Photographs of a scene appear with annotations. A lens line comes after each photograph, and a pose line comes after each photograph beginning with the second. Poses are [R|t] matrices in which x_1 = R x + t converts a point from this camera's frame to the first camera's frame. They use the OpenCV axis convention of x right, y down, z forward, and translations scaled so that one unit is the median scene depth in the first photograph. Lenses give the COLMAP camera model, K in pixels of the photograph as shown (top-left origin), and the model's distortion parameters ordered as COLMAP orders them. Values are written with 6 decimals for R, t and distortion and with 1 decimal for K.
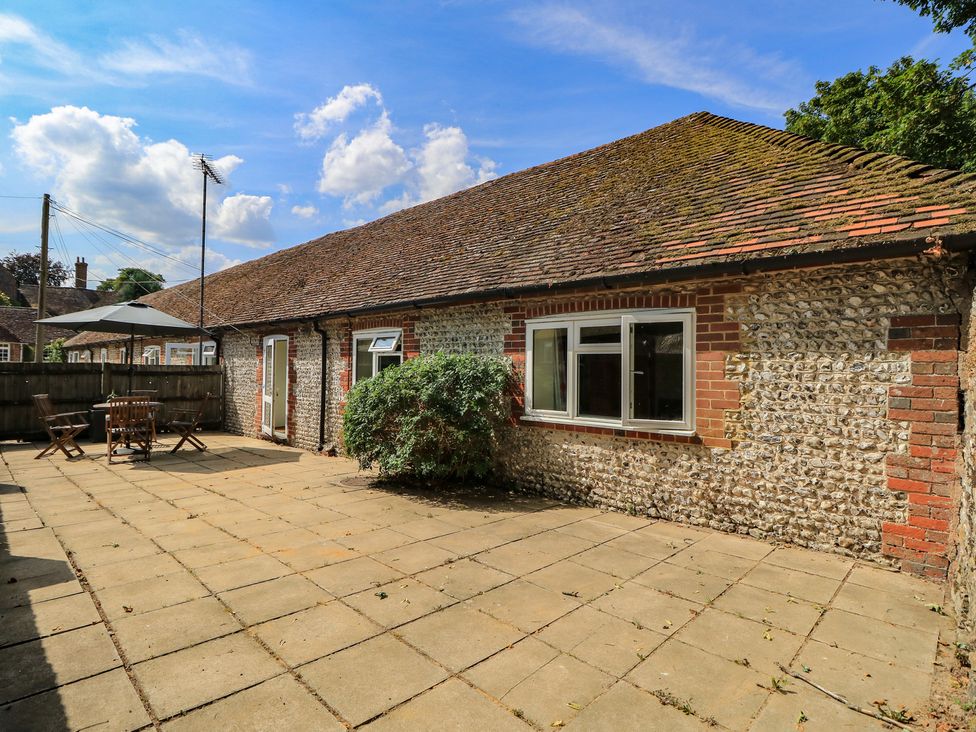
lens RADIAL K [[526.9, 0, 486.6], [0, 526.9, 361.2], [0, 0, 1]] dist [0.002932, -0.017940]
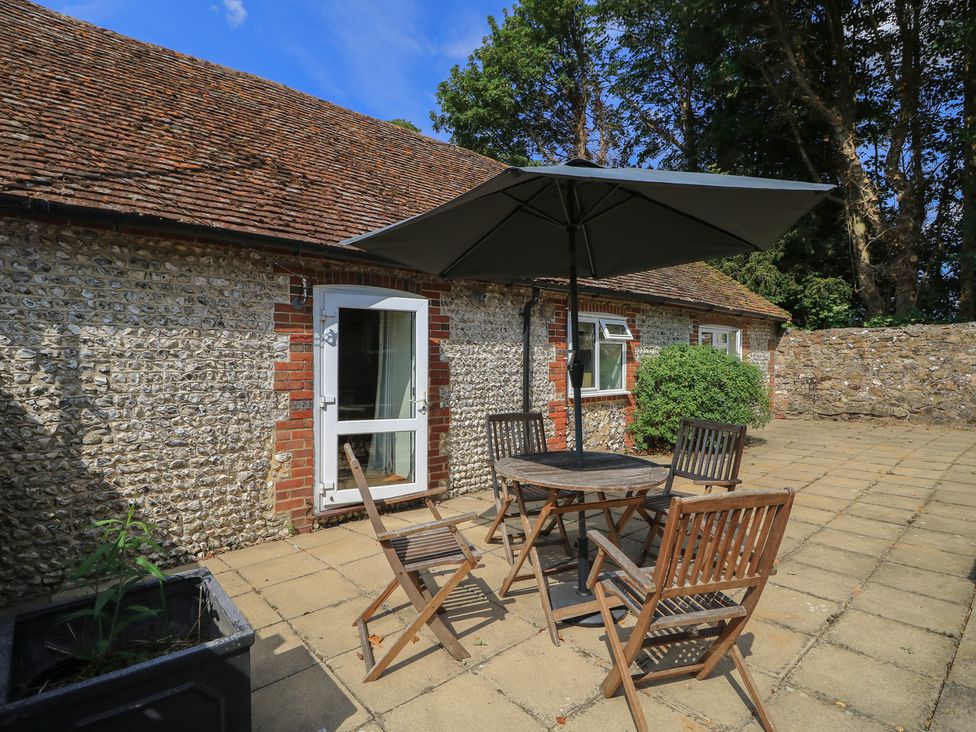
lens RADIAL K [[526.9, 0, 486.6], [0, 526.9, 361.2], [0, 0, 1]] dist [0.002932, -0.017940]
pose [[0.057727, -0.026352, 0.997985, -1.002967], [-0.024920, 0.999302, 0.027828, 0.000357], [-0.998021, -0.026476, 0.057030, 1.017547]]
